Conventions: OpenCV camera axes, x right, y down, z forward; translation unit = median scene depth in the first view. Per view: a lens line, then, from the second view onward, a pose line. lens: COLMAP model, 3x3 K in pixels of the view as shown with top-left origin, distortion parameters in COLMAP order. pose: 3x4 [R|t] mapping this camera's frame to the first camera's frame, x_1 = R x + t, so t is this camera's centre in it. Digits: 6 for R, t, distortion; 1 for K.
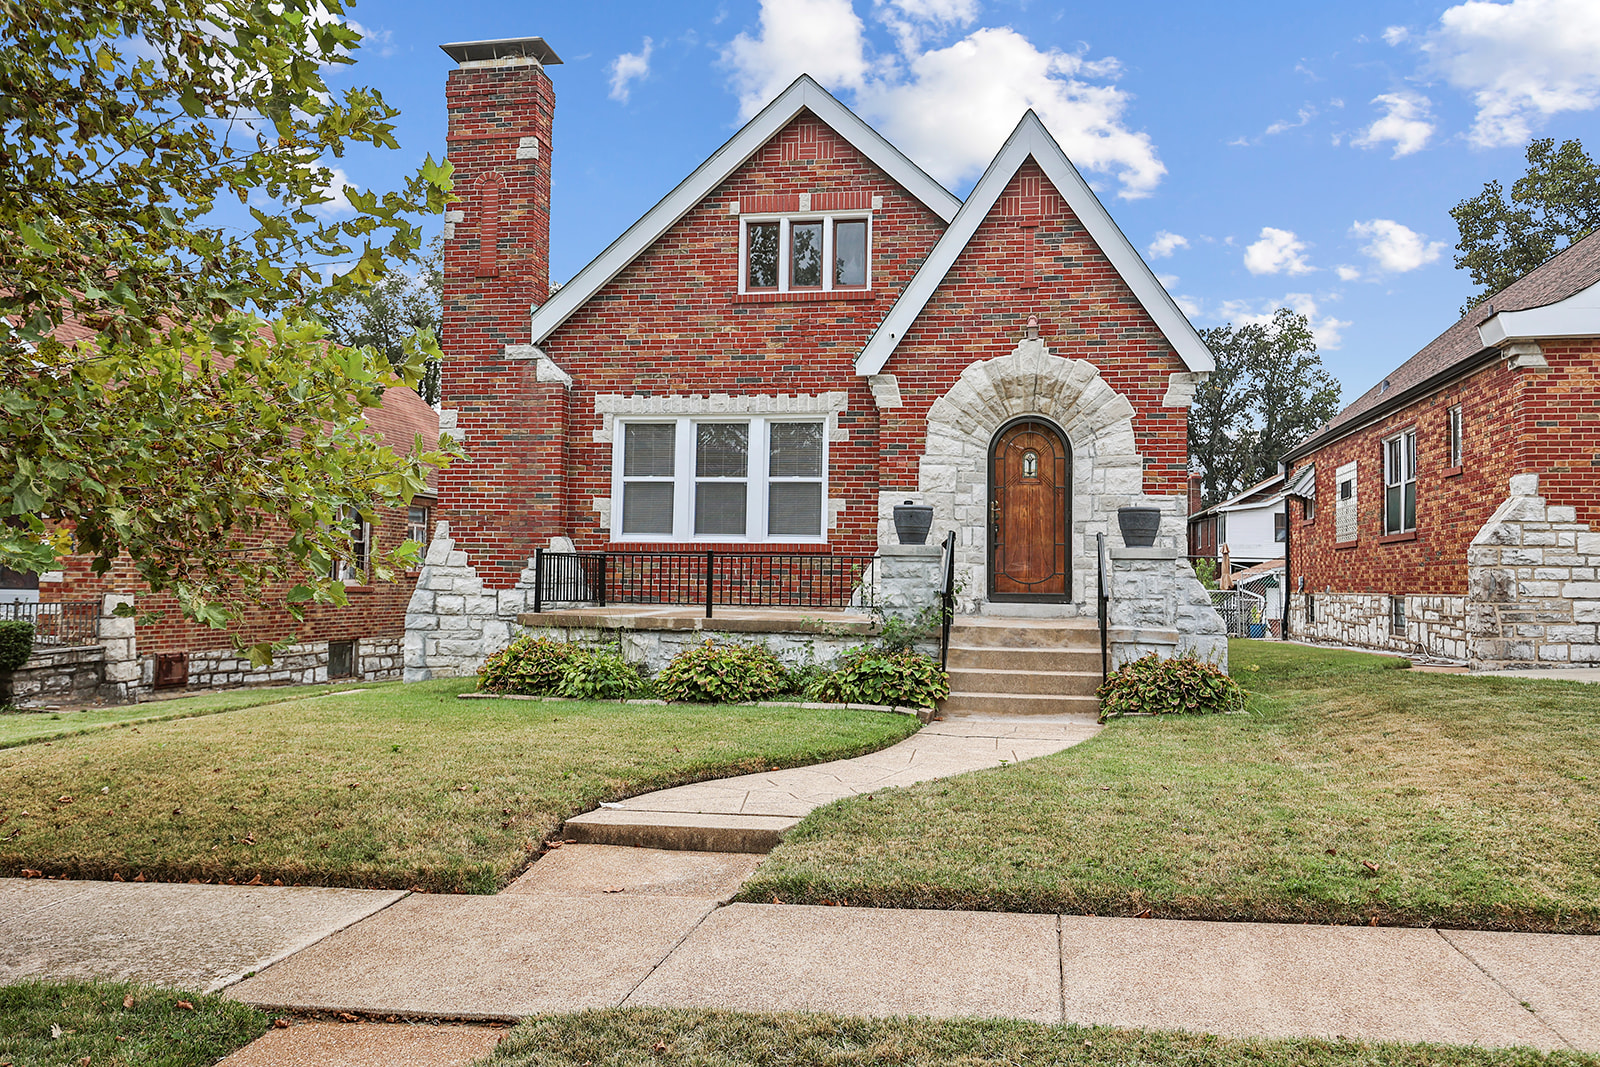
lens RADIAL K [[1258.4, 0, 800.0], [0, 1258.4, 533.5], [0, 0, 1]] dist [0.031606, -0.000633]
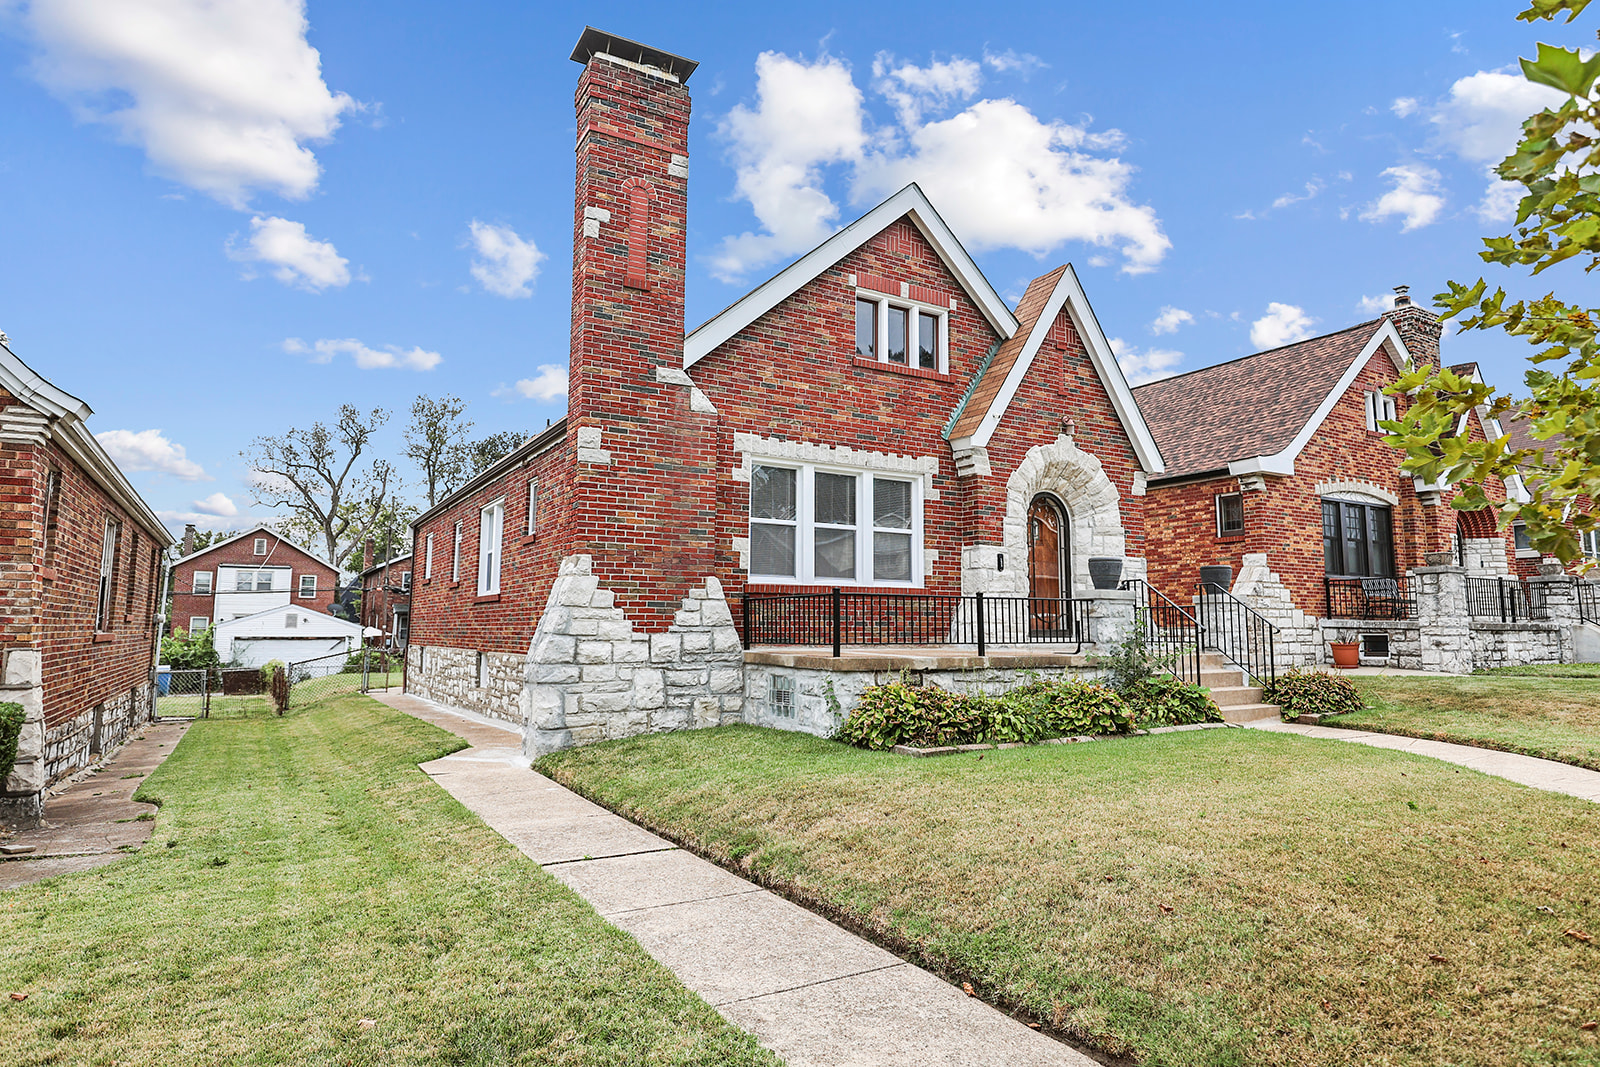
lens RADIAL K [[915.8, 0, 800.0], [0, 915.8, 533.5], [0, 0, 1]] dist [-0.002788, -0.000571]
pose [[0.747570, 0.056610, 0.661766, -0.594452], [-0.016462, 0.997634, -0.066745, 0.015163], [-0.663979, 0.039002, 0.746733, 0.441118]]
